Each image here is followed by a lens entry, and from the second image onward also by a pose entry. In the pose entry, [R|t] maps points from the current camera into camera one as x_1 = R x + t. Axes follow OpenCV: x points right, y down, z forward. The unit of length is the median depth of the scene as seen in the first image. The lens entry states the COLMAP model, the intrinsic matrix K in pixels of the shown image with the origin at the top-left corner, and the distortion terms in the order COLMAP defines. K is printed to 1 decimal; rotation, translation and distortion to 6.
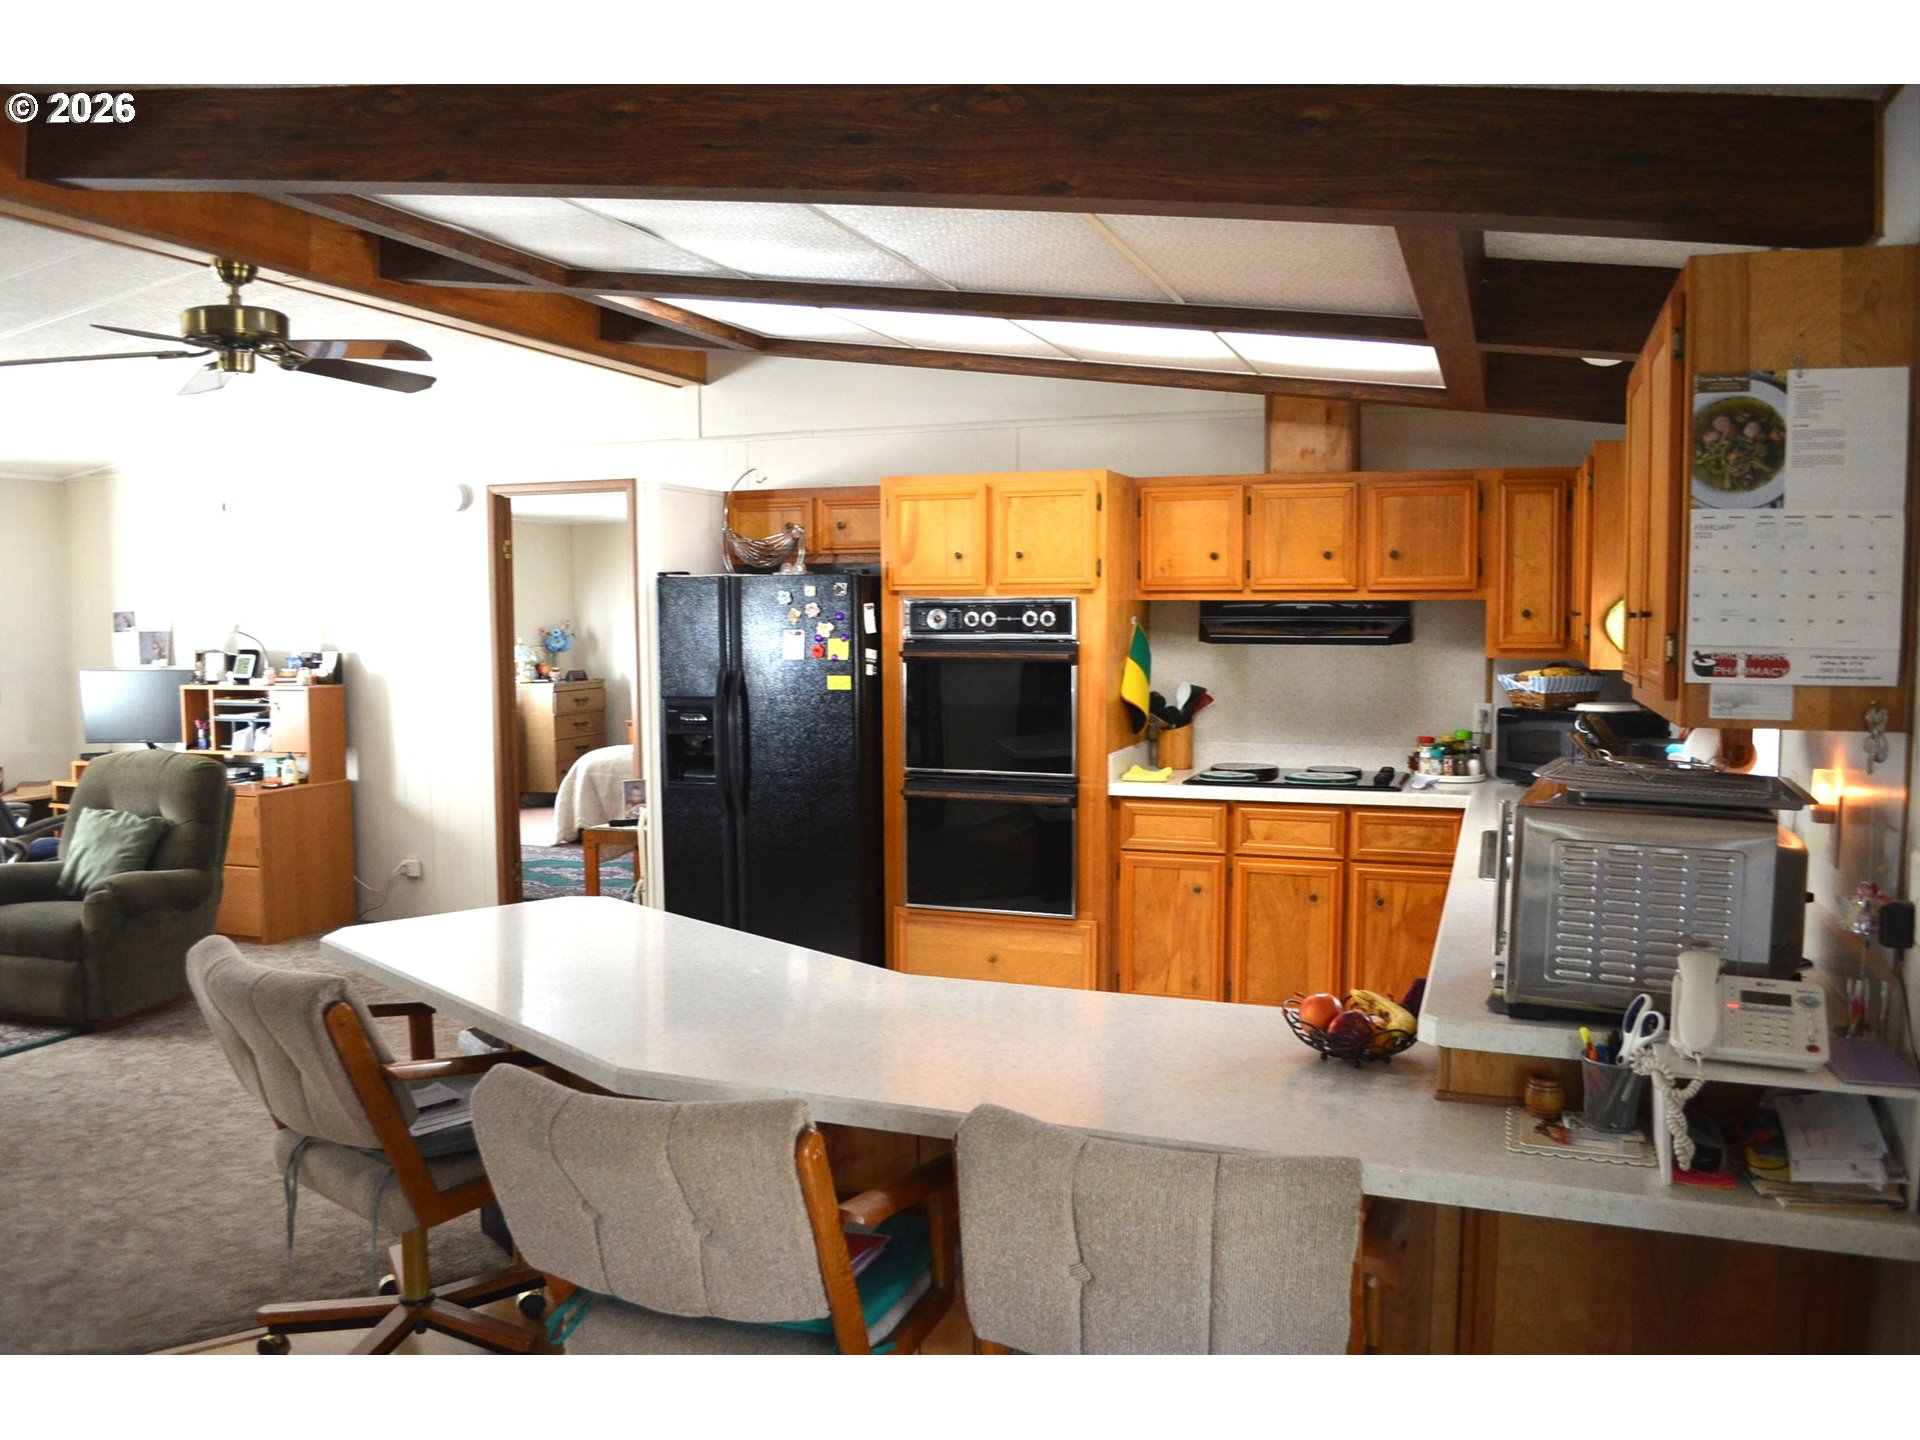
lens RADIAL K [[1518.2, 0, 967.2], [0, 1518.2, 727.5], [0, 0, 1]] dist [-0.079581, 0.015434]
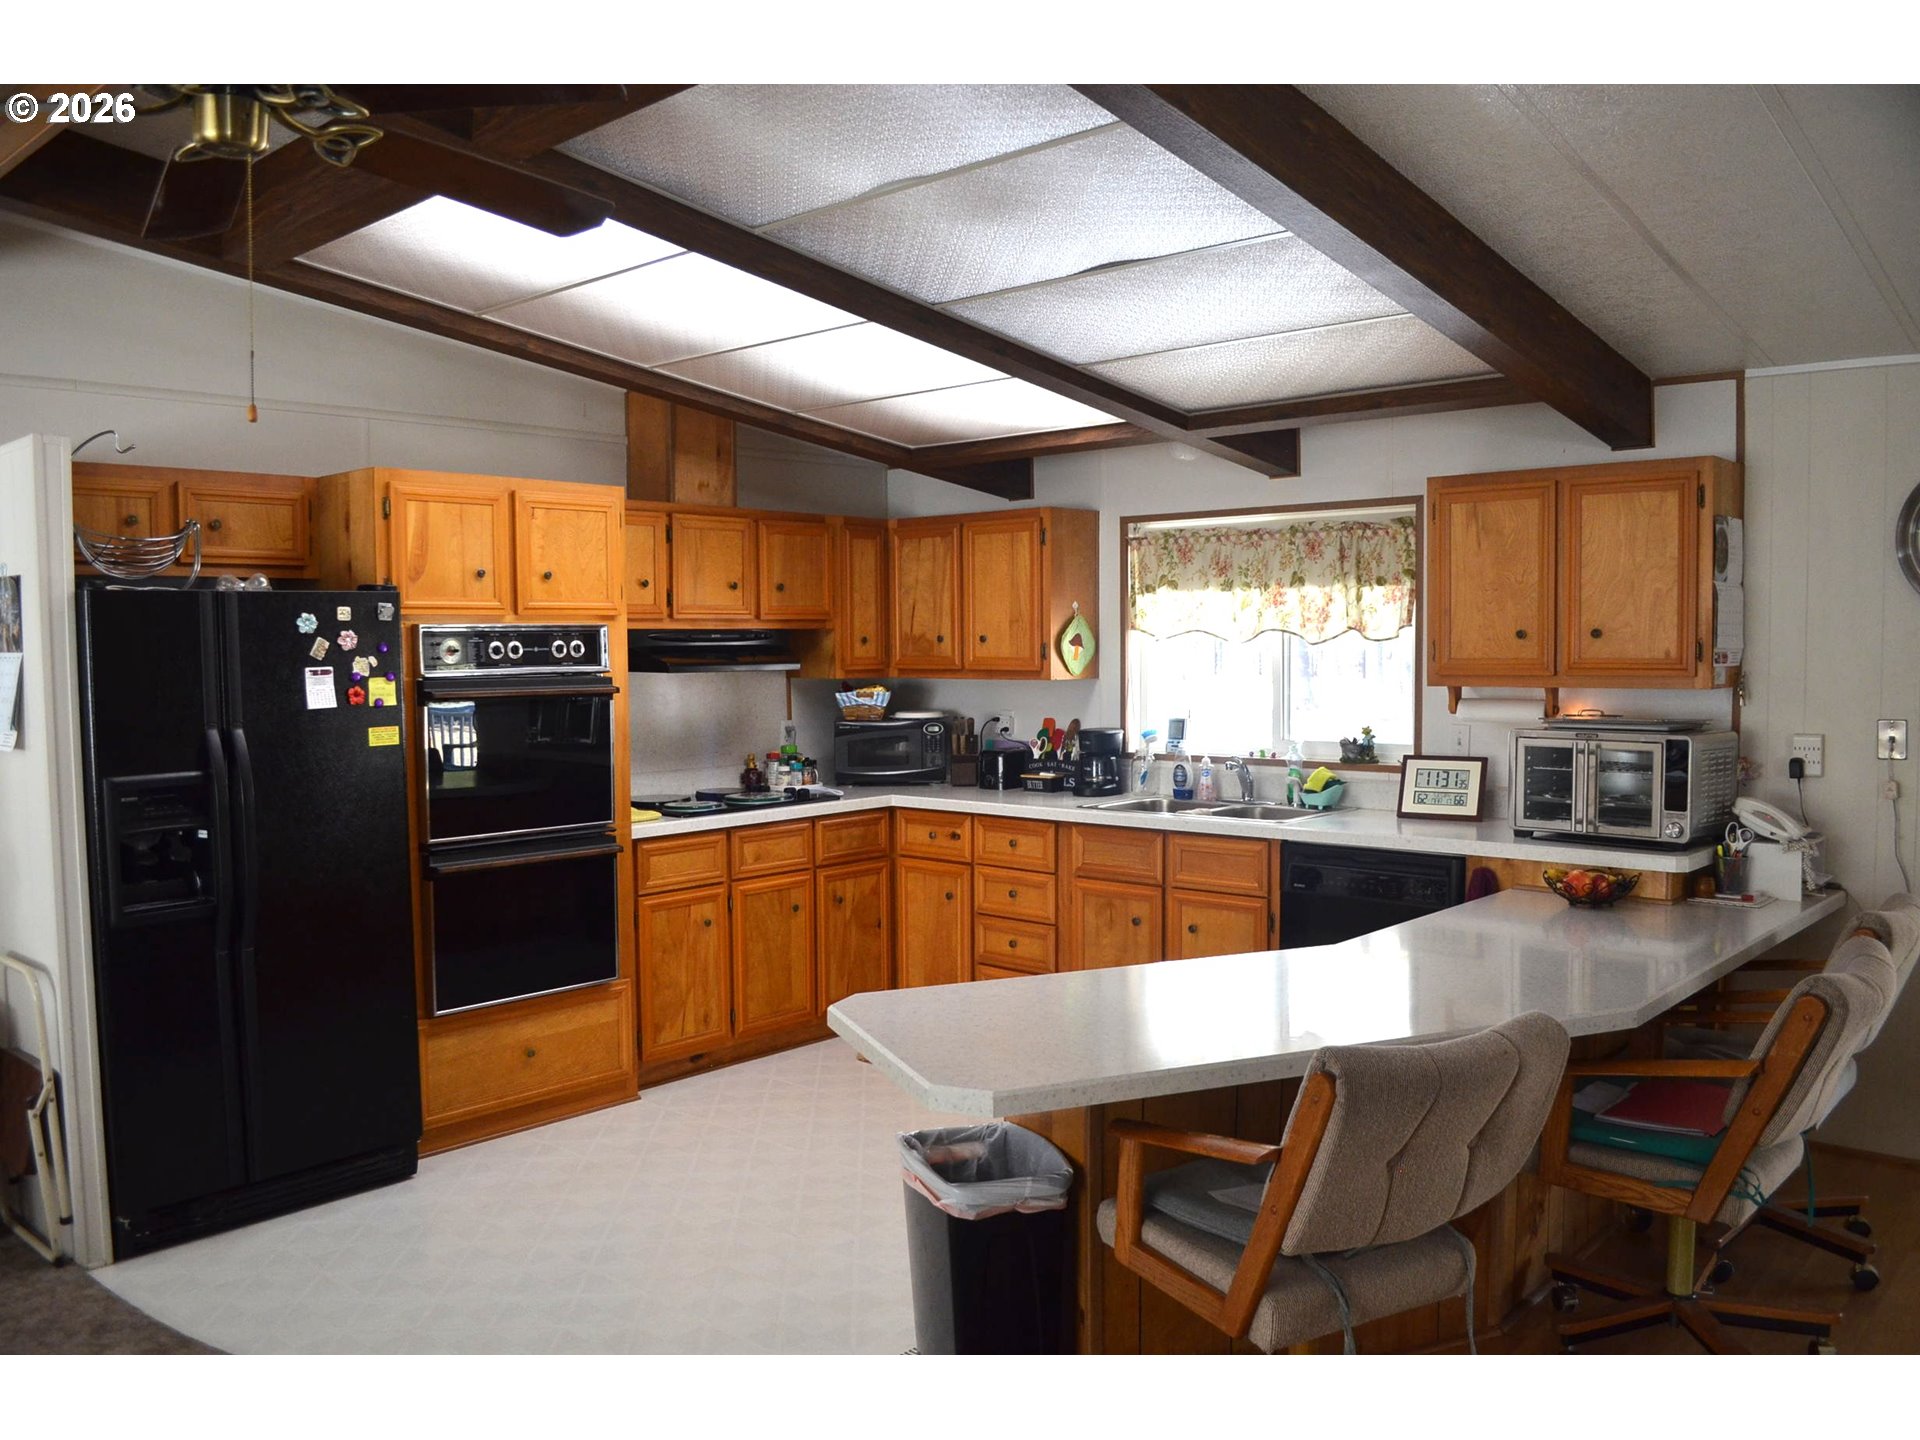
lens RADIAL K [[1518.2, 0, 972.8], [0, 1518.2, 721.7], [0, 0, 1]] dist [-0.079581, 0.015434]
pose [[0.362940, -0.050174, 0.930461, -0.670105], [0.080622, 0.996496, 0.022287, -0.029728], [-0.928318, 0.066926, 0.365713, 0.458298]]
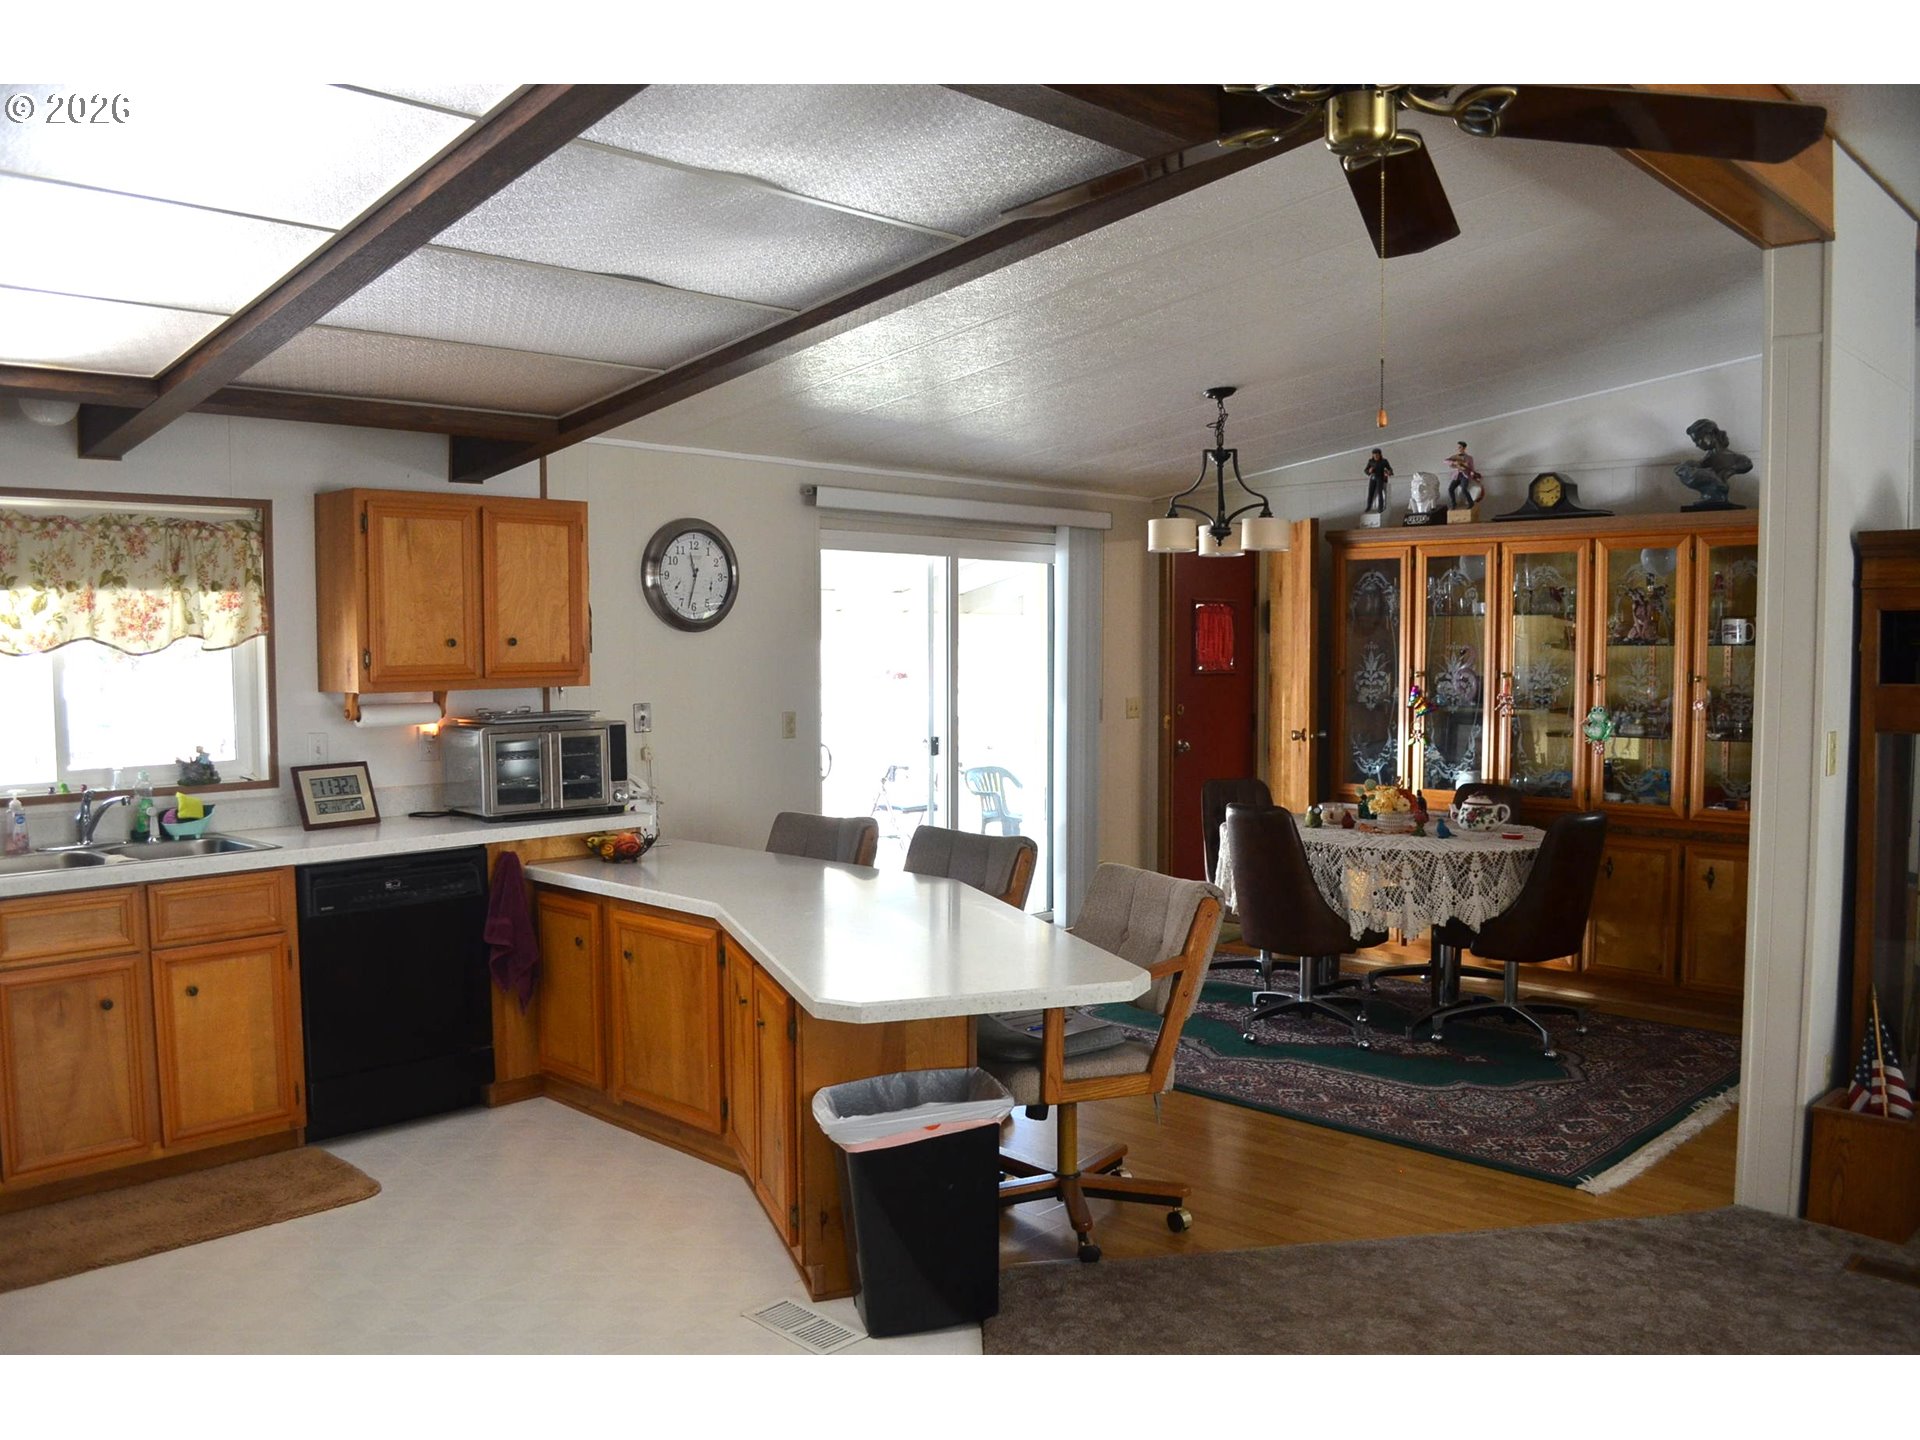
lens RADIAL K [[1518.2, 0, 960.8], [0, 1518.2, 723.3], [0, 0, 1]] dist [-0.079581, 0.015434]
pose [[-0.910145, -0.015745, 0.413991, -0.447921], [0.040530, 0.991100, 0.126798, -0.089203], [-0.412303, 0.132184, -0.901407, 1.176182]]
